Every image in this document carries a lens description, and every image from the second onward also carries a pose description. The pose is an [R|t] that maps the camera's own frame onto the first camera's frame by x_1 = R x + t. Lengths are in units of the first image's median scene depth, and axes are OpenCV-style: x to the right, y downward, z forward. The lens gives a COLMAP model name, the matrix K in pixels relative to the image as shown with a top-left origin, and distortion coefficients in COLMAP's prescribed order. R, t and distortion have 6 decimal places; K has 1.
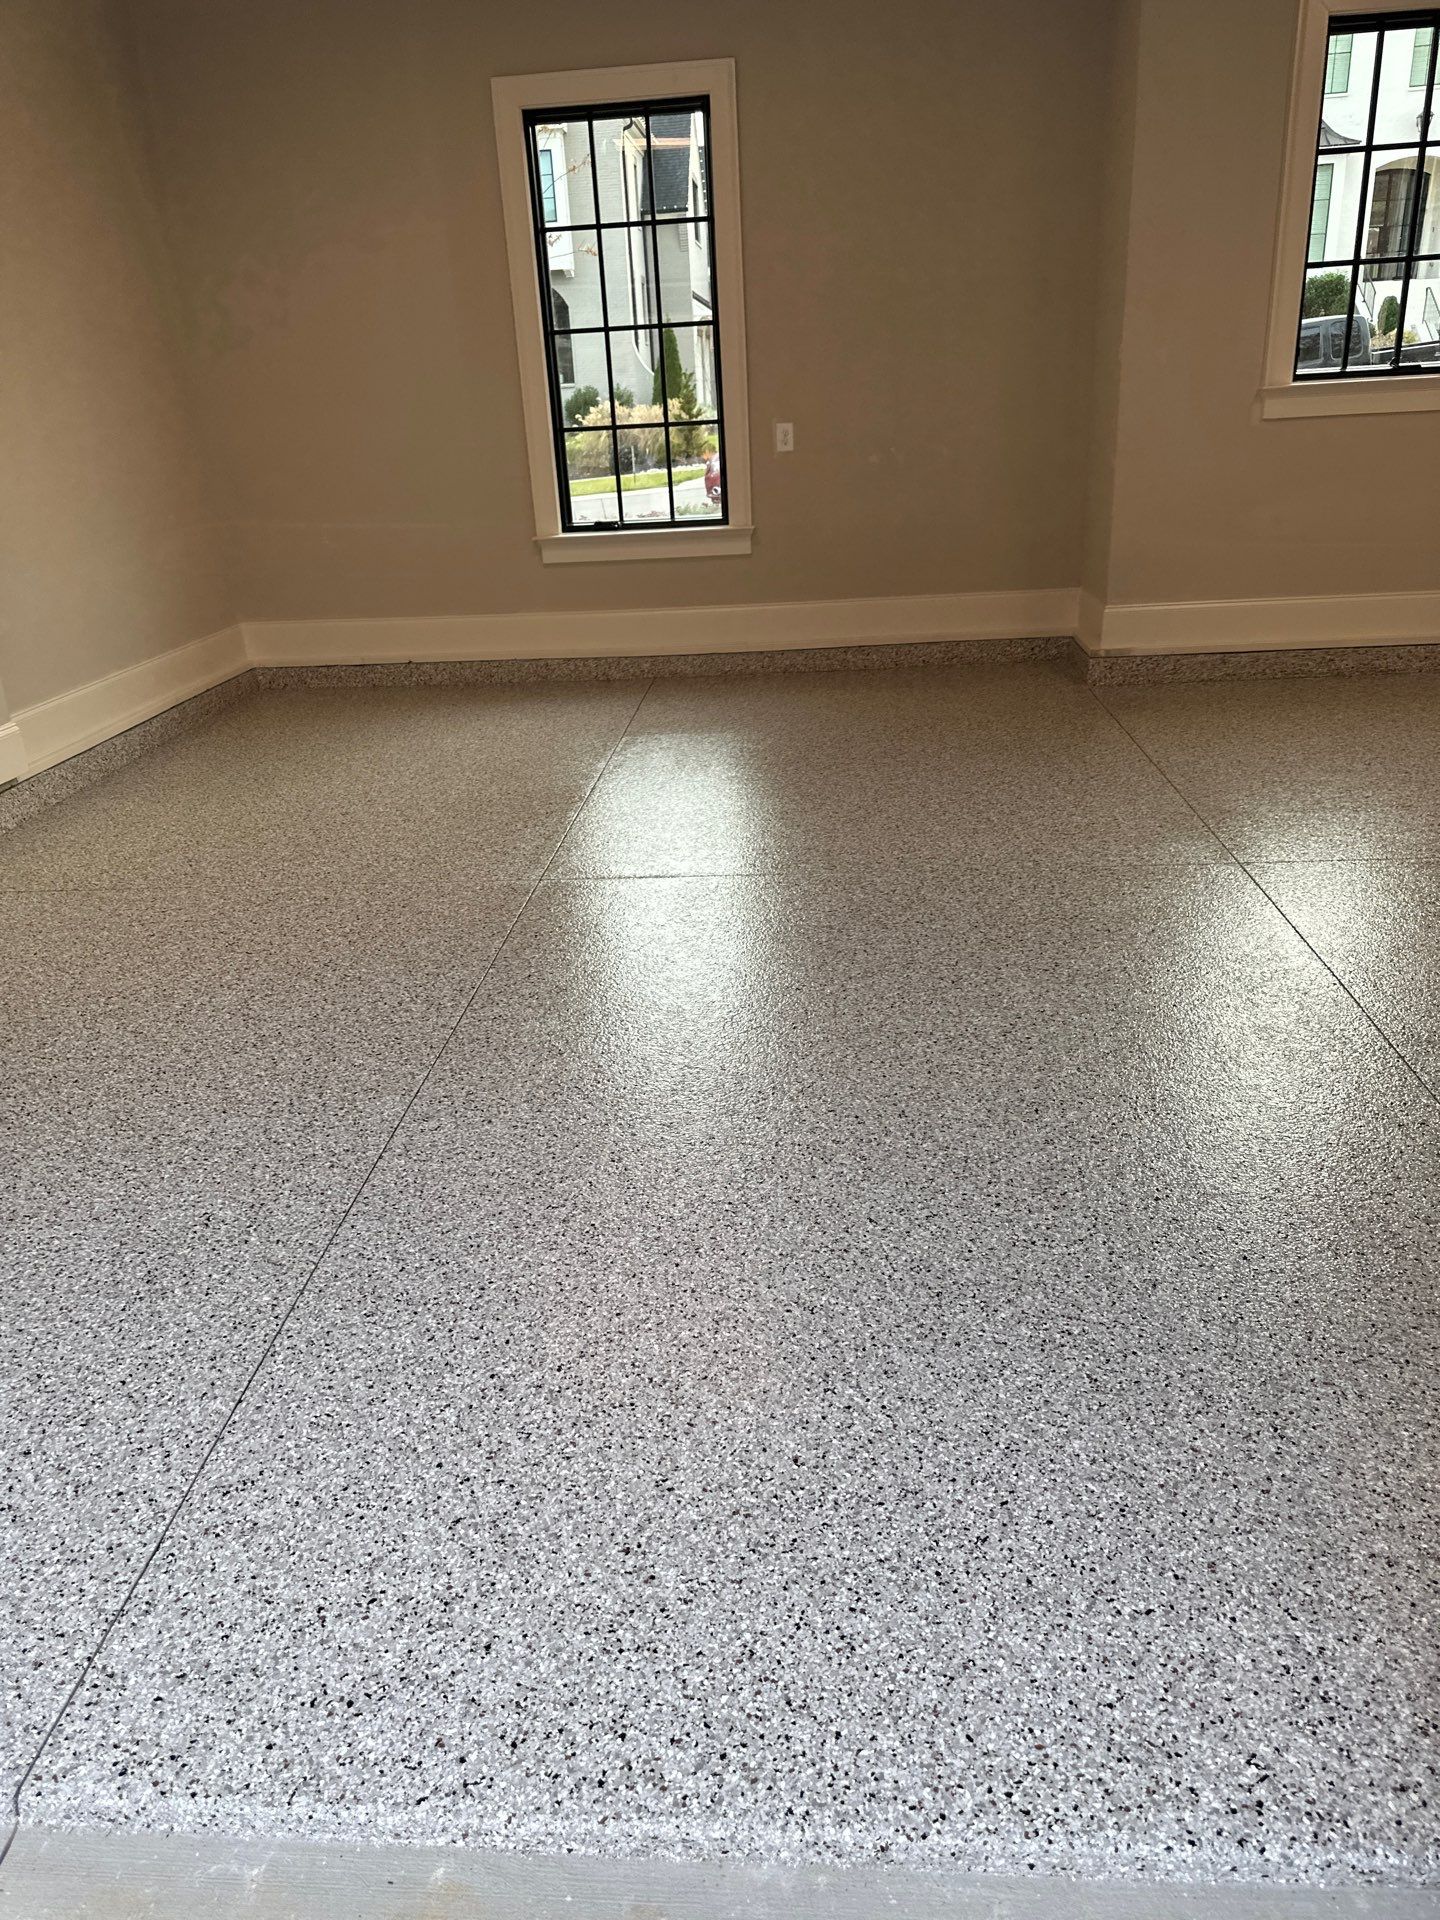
lens RADIAL K [[1344.8, 0, 718.6], [0, 1344.8, 987.1], [0, 0, 1]] dist [0.037534, -0.048991]
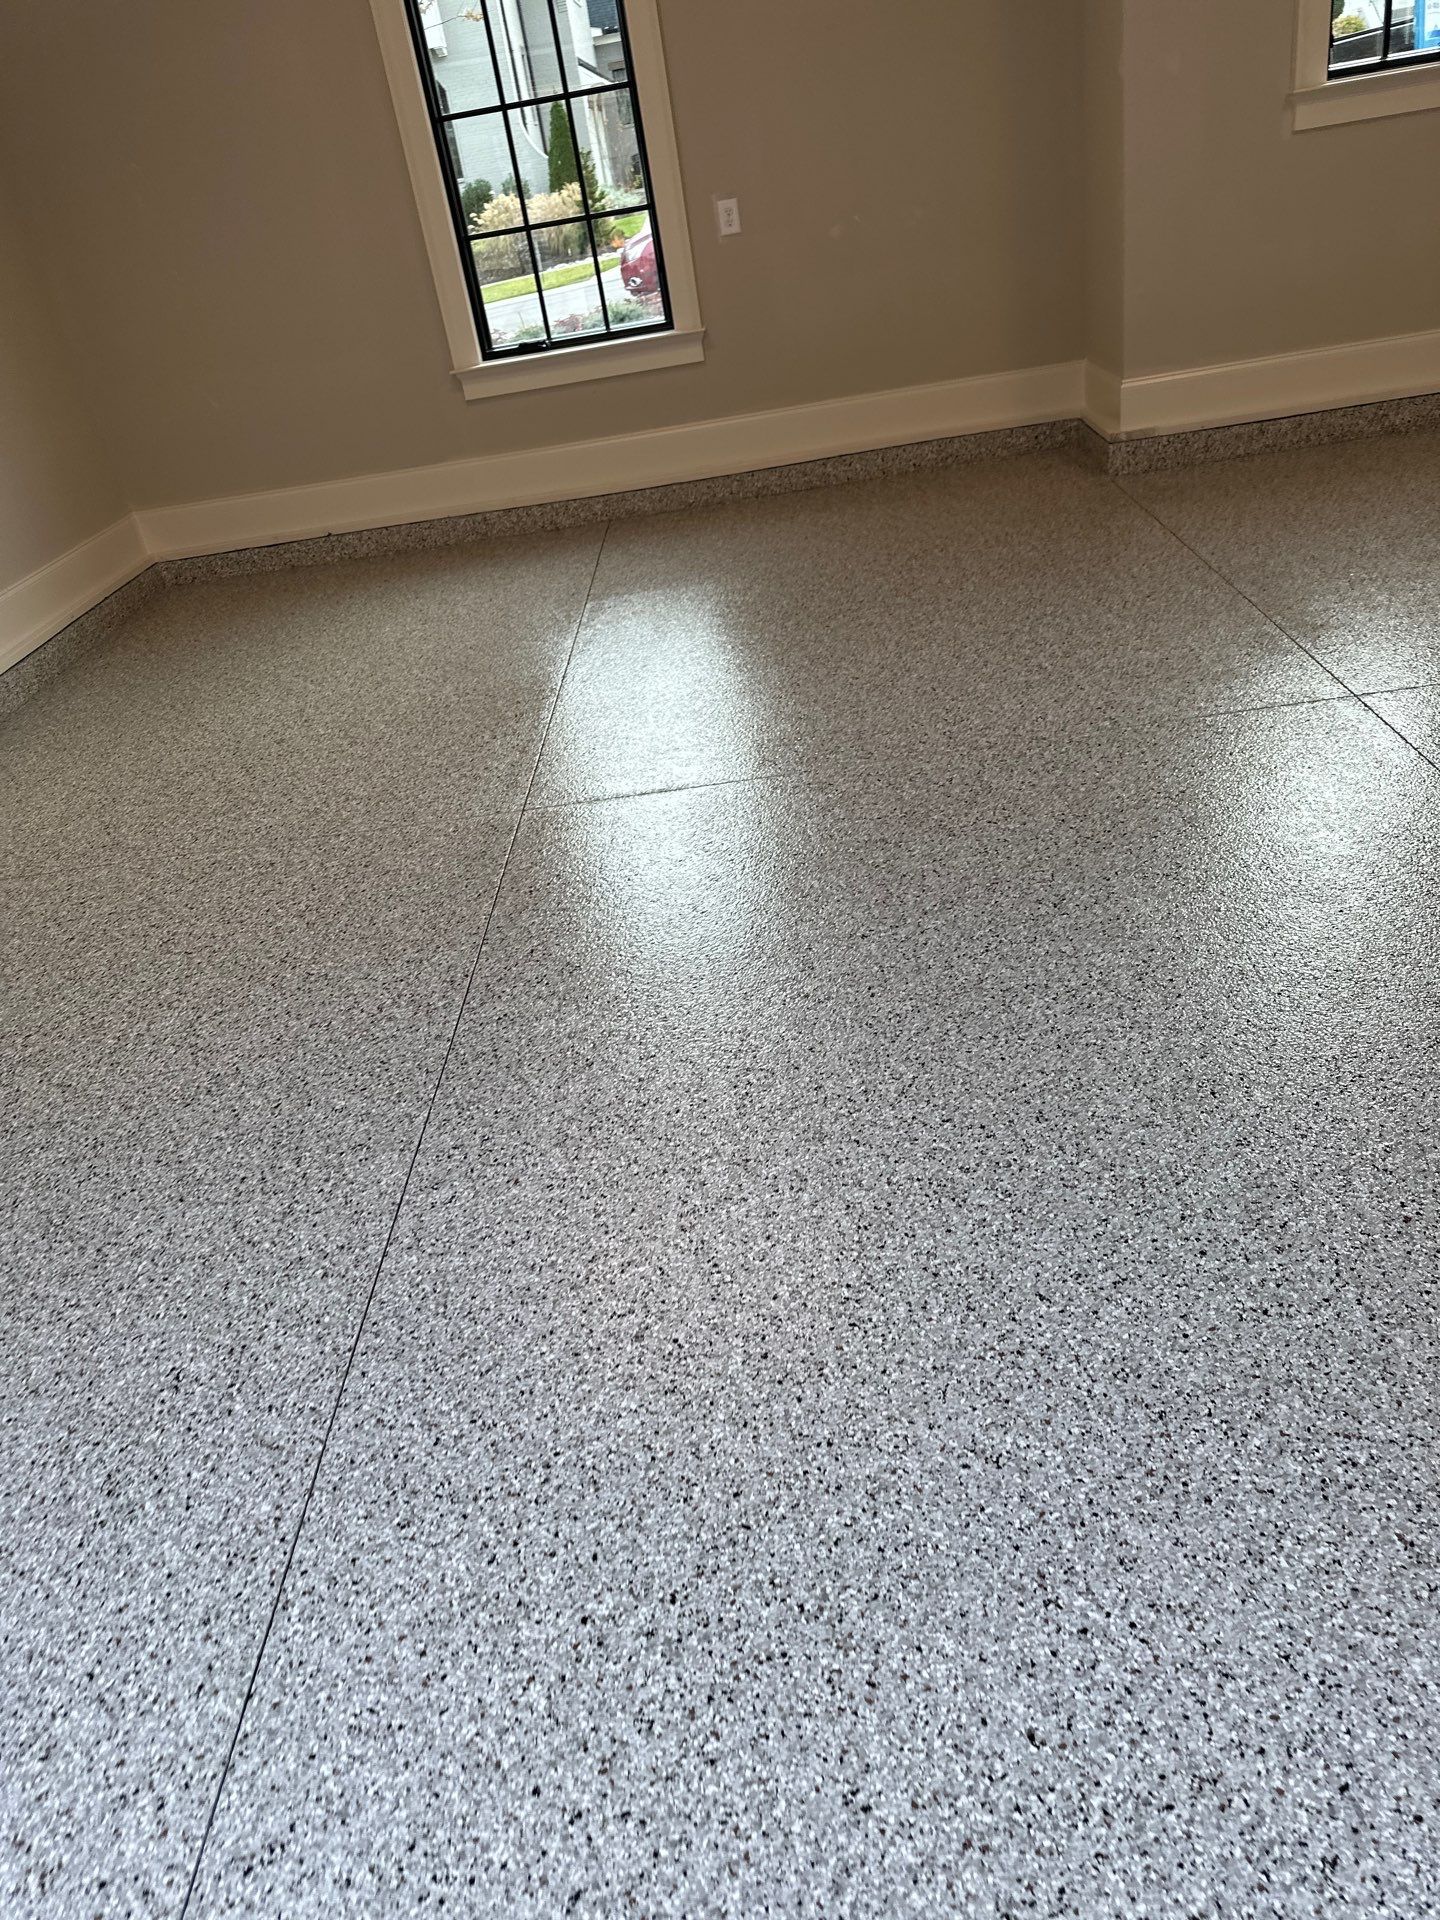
lens RADIAL K [[1344.8, 0, 705.2], [0, 1344.8, 962.9], [0, 0, 1]] dist [0.037534, -0.048991]
pose [[0.993282, -0.115715, -0.000994, -0.061731], [0.115021, 0.986304, 0.118212, -0.146827], [-0.012699, -0.117532, 0.992988, 0.317386]]
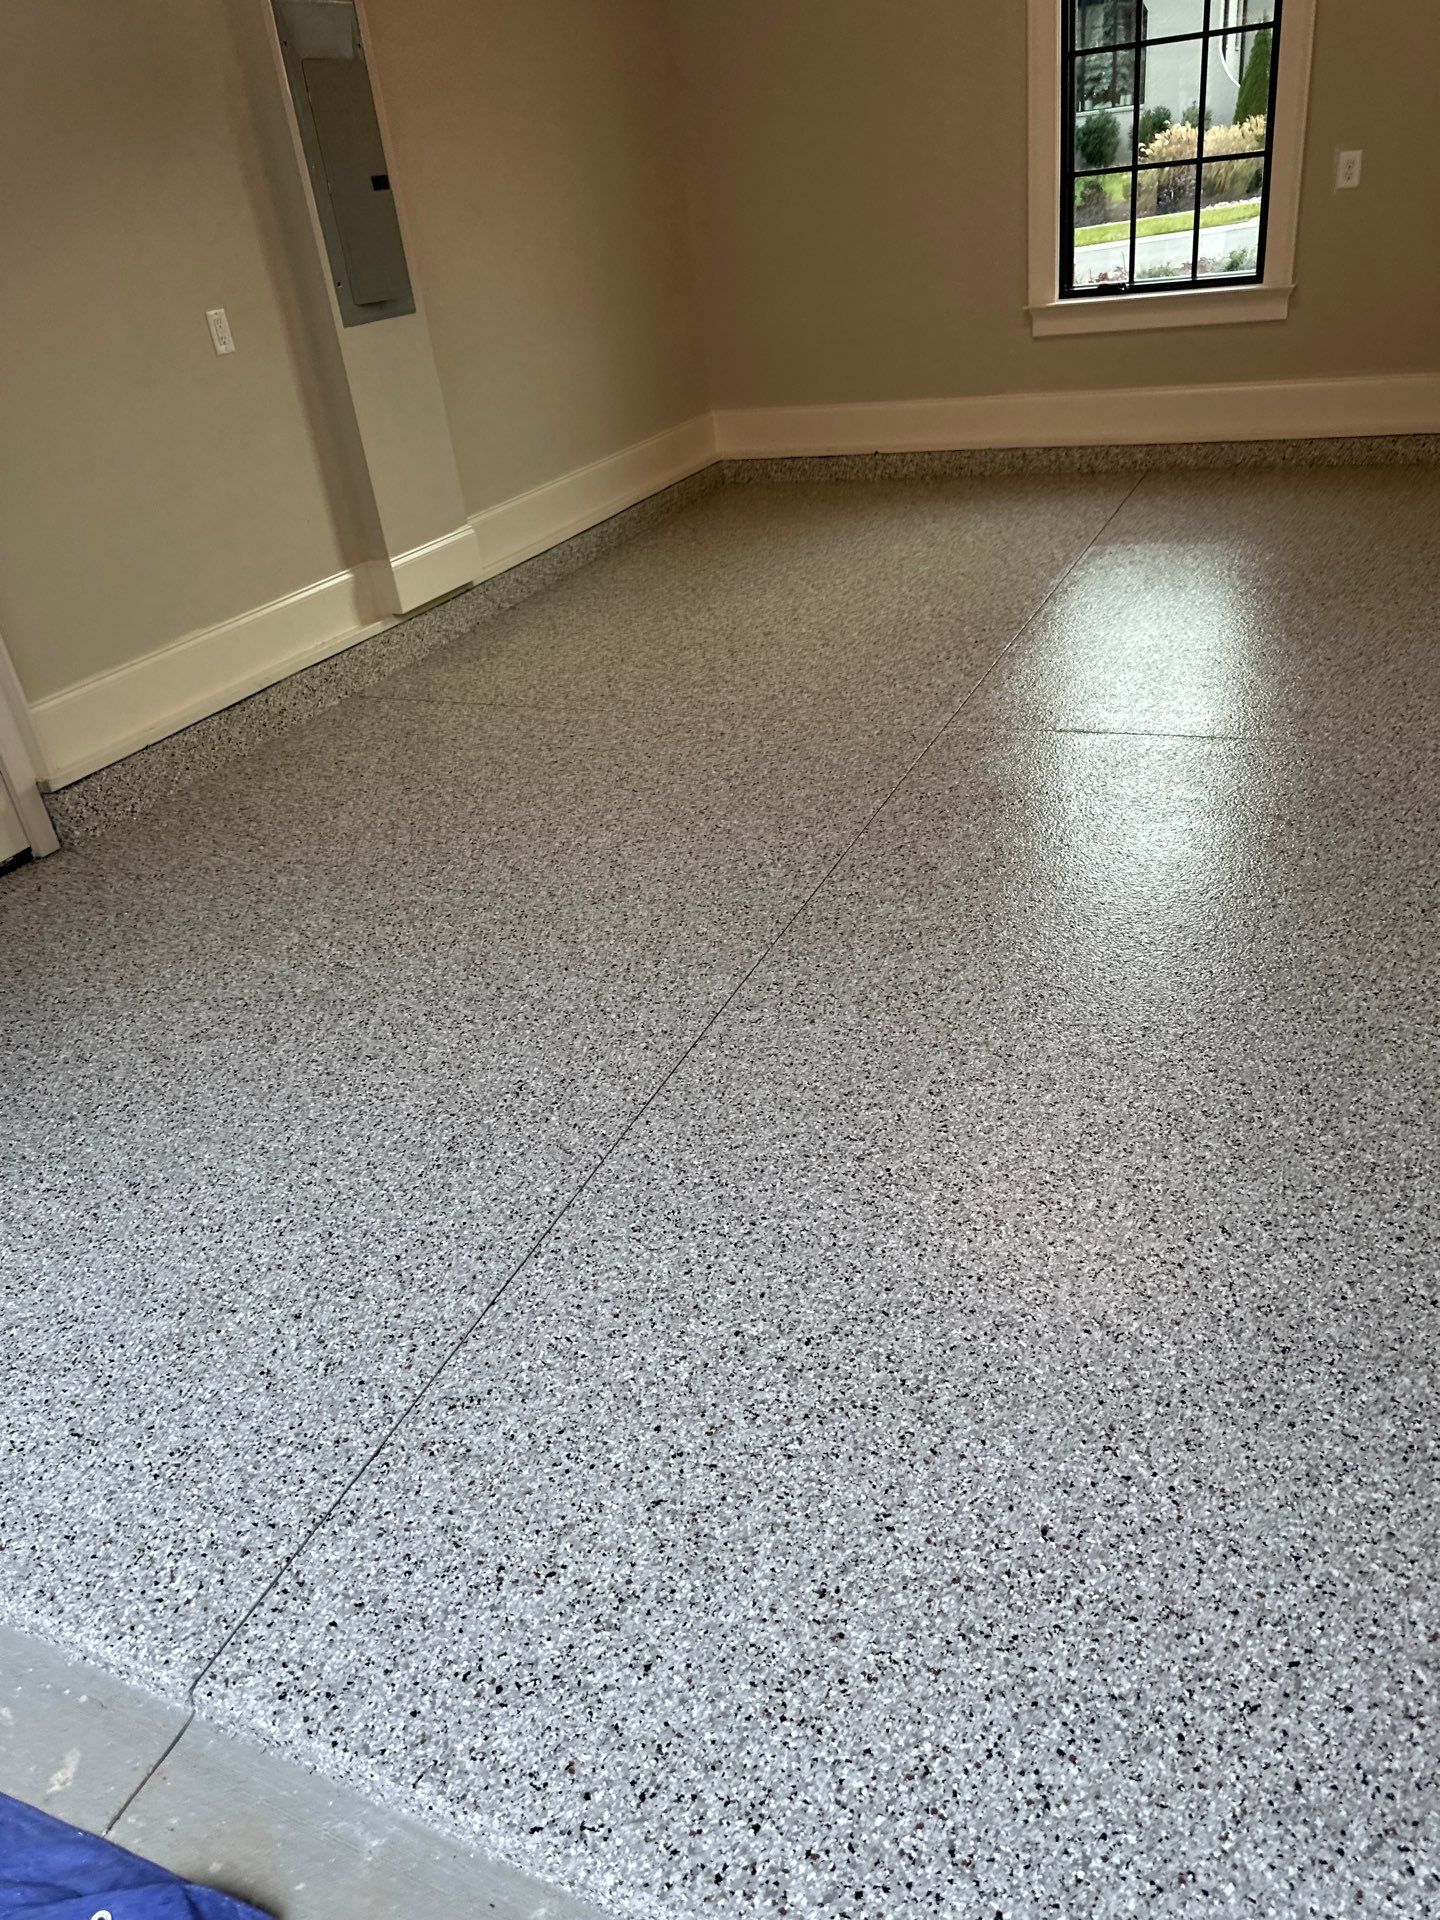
lens RADIAL K [[1344.8, 0, 728.0], [0, 1344.8, 969.1], [0, 0, 1]] dist [0.037534, -0.048991]
pose [[0.935545, 0.129622, -0.328563, 0.097508], [-0.080816, 0.984106, 0.158129, -0.102893], [0.343838, -0.121384, 0.931151, 0.179701]]
